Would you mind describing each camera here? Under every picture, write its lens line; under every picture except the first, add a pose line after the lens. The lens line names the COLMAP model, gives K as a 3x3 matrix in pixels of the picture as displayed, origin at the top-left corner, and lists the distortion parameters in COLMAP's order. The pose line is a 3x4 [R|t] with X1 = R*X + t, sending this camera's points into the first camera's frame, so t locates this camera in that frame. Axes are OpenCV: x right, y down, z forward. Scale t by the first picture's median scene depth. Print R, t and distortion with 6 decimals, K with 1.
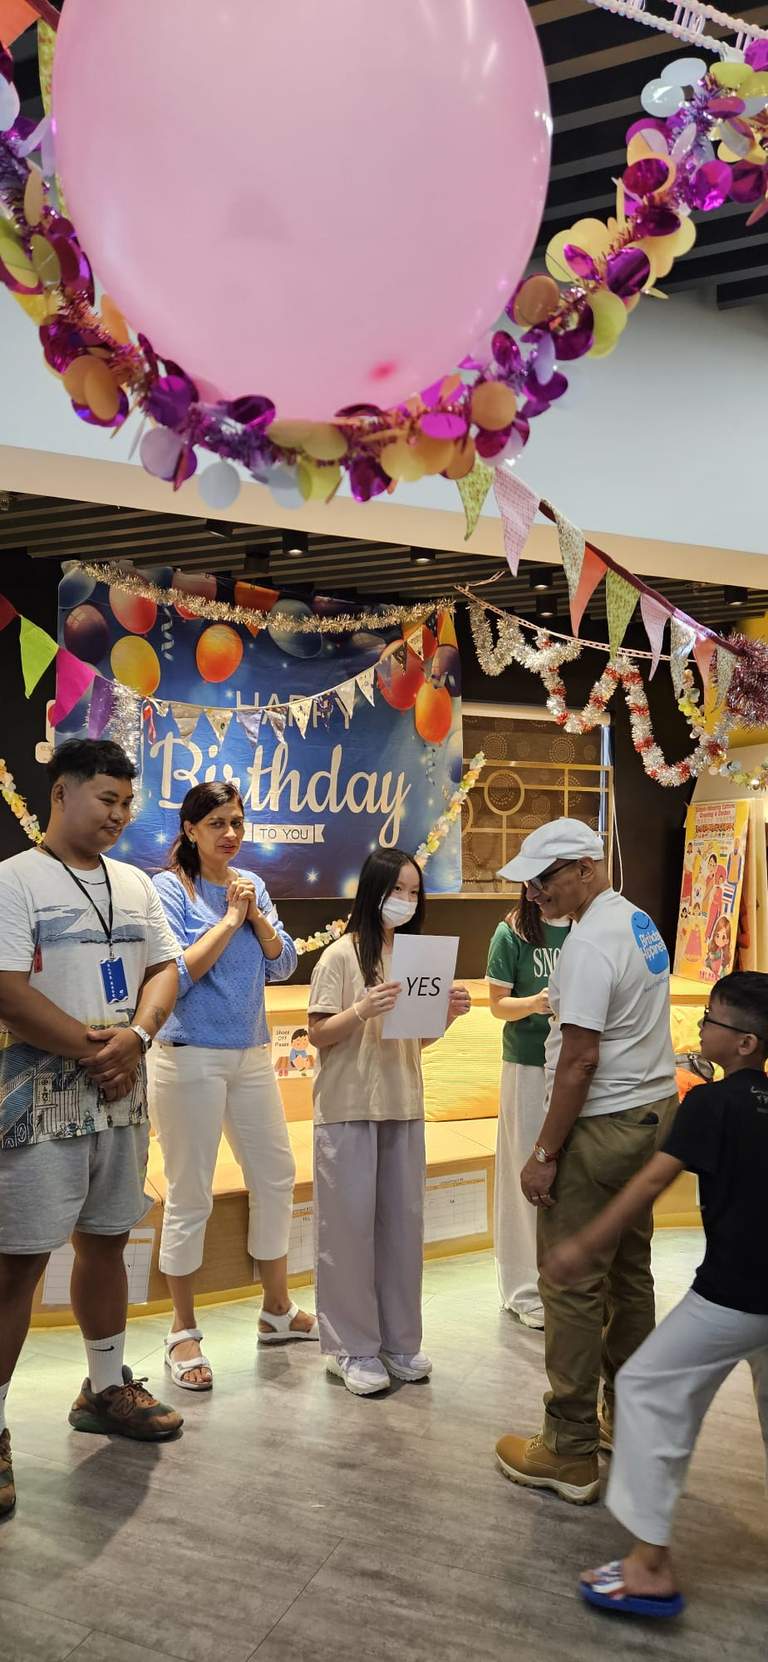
lens RADIAL K [[1095.2, 0, 409.2], [0, 1095.2, 838.5], [0, 0, 1]] dist [0.043861, -0.046749]
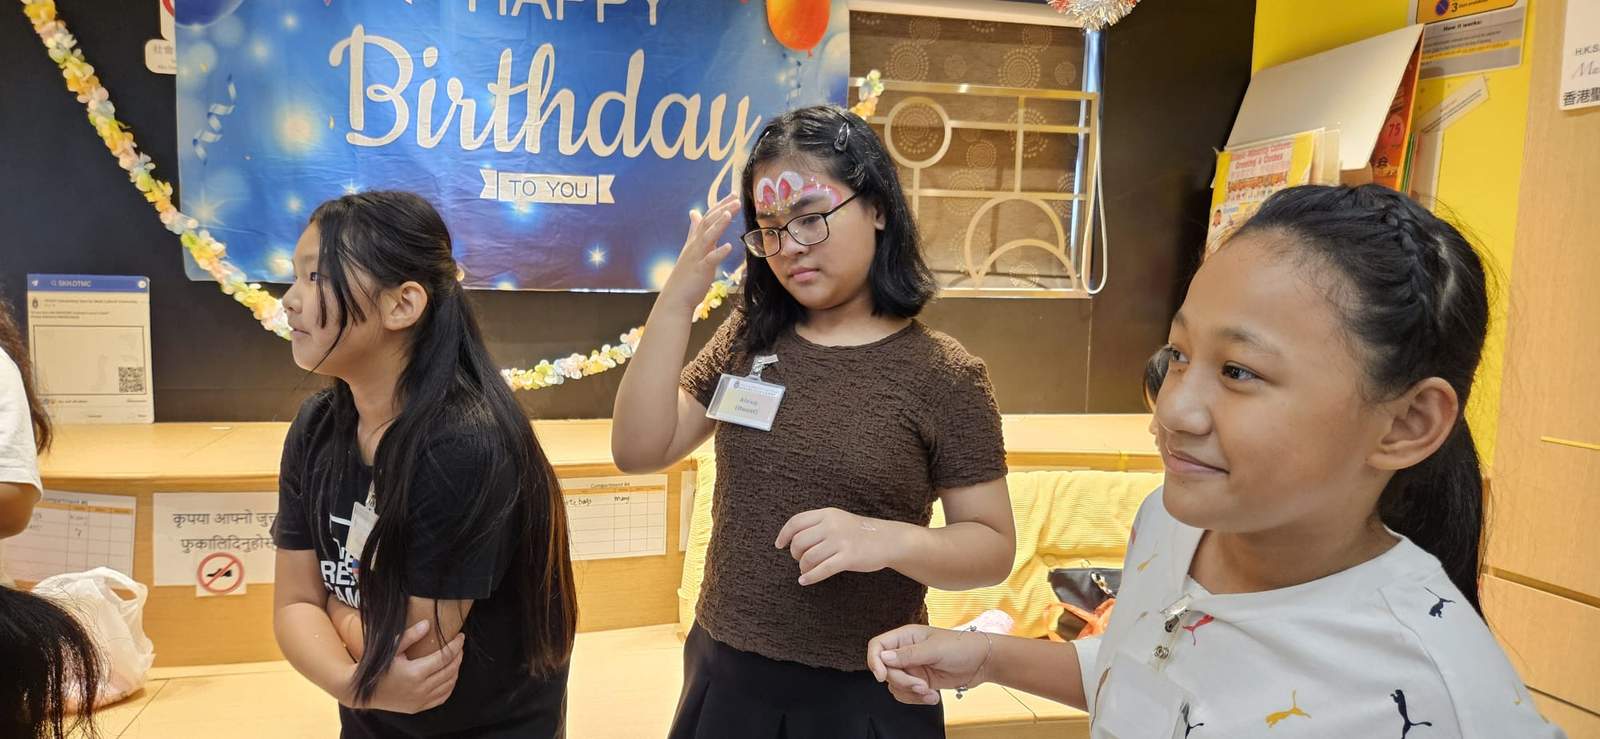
lens RADIAL K [[1054.3, 0, 812.1], [0, 1054.3, 375.7], [0, 0, 1]] dist [0.043861, -0.046749]
pose [[0.985853, 0.023028, -0.166023, 0.145306], [-0.004282, 0.993654, 0.112396, 0.034377], [0.167558, -0.110095, 0.979696, 0.392434]]
